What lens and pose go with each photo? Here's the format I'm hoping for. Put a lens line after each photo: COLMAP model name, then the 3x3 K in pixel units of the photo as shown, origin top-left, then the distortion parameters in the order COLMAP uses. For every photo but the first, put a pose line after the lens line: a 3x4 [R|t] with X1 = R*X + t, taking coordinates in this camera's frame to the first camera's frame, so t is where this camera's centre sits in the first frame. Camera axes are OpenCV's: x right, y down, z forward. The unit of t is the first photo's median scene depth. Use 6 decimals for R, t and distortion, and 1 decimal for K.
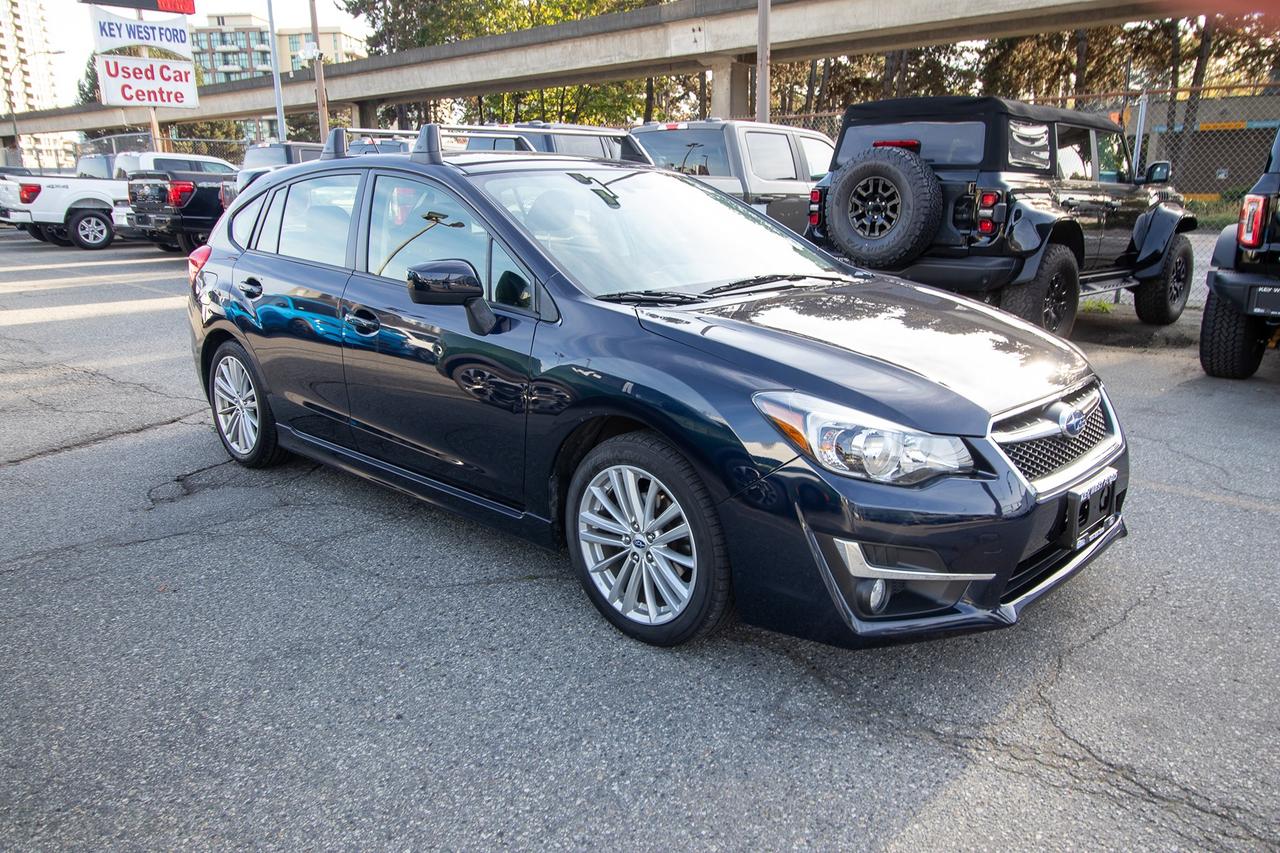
lens RADIAL K [[941.4, 0, 645.4], [0, 941.4, 425.3], [0, 0, 1]] dist [0.013819, -0.000619]
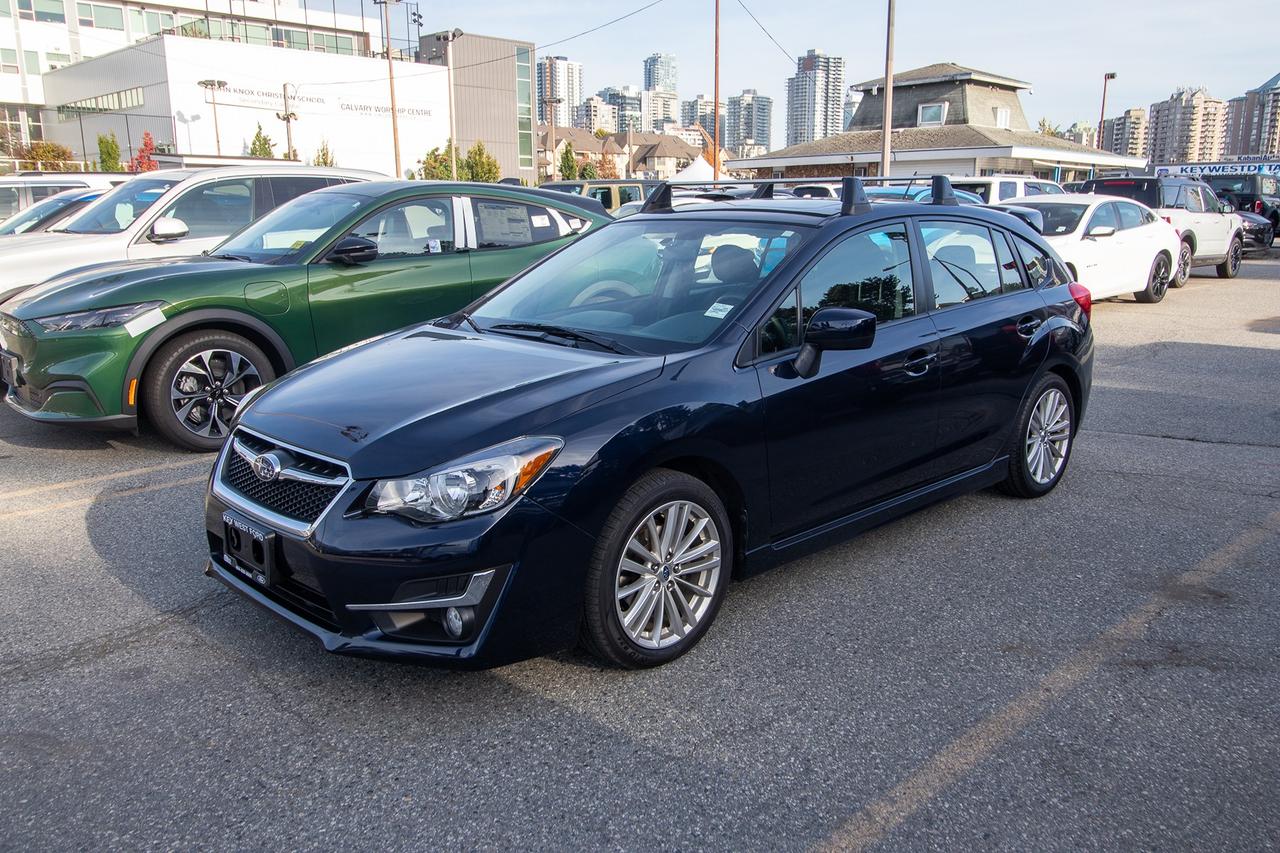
lens RADIAL K [[1016.7, 0, 640.6], [0, 1016.7, 425.0], [0, 0, 1]] dist [0.018853, -0.015140]
pose [[-0.042337, 0.220401, -0.974490, 0.168067], [-0.242131, 0.944025, 0.224030, -0.044718], [0.969319, 0.245439, 0.013398, 0.149039]]
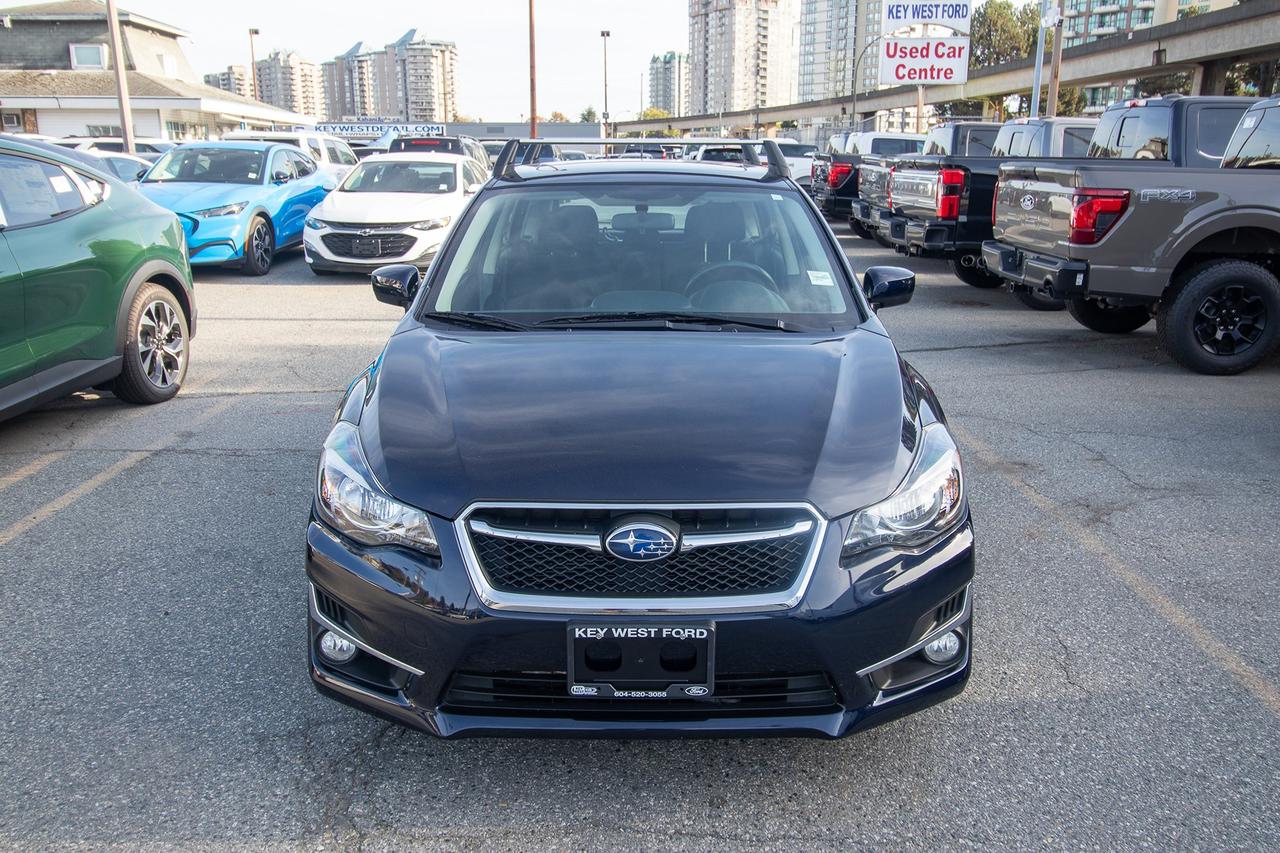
lens RADIAL K [[1016.7, 0, 648.0], [0, 1016.7, 429.7], [0, 0, 1]] dist [0.018853, -0.015140]
pose [[0.692185, 0.195847, -0.694640, 0.109166], [-0.187256, 0.978252, 0.089215, -0.018242], [0.697005, 0.068322, 0.713804, 0.043112]]
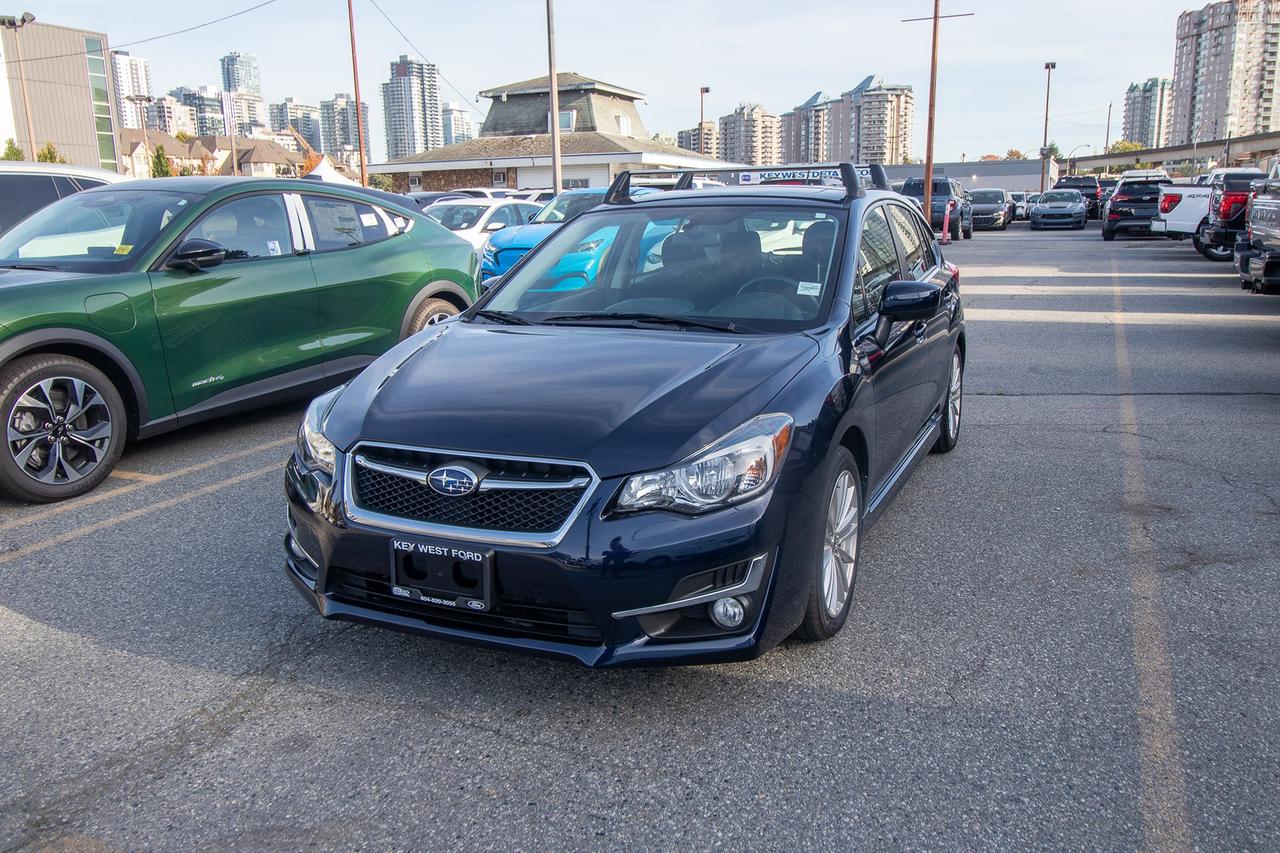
lens RADIAL K [[1016.7, 0, 638.0], [0, 1016.7, 429.7], [0, 0, 1]] dist [0.018853, -0.015140]
pose [[0.324985, 0.205144, -0.923201, 0.157175], [-0.218380, 0.966086, 0.137800, -0.025693], [0.920160, 0.156826, 0.358763, 0.085024]]
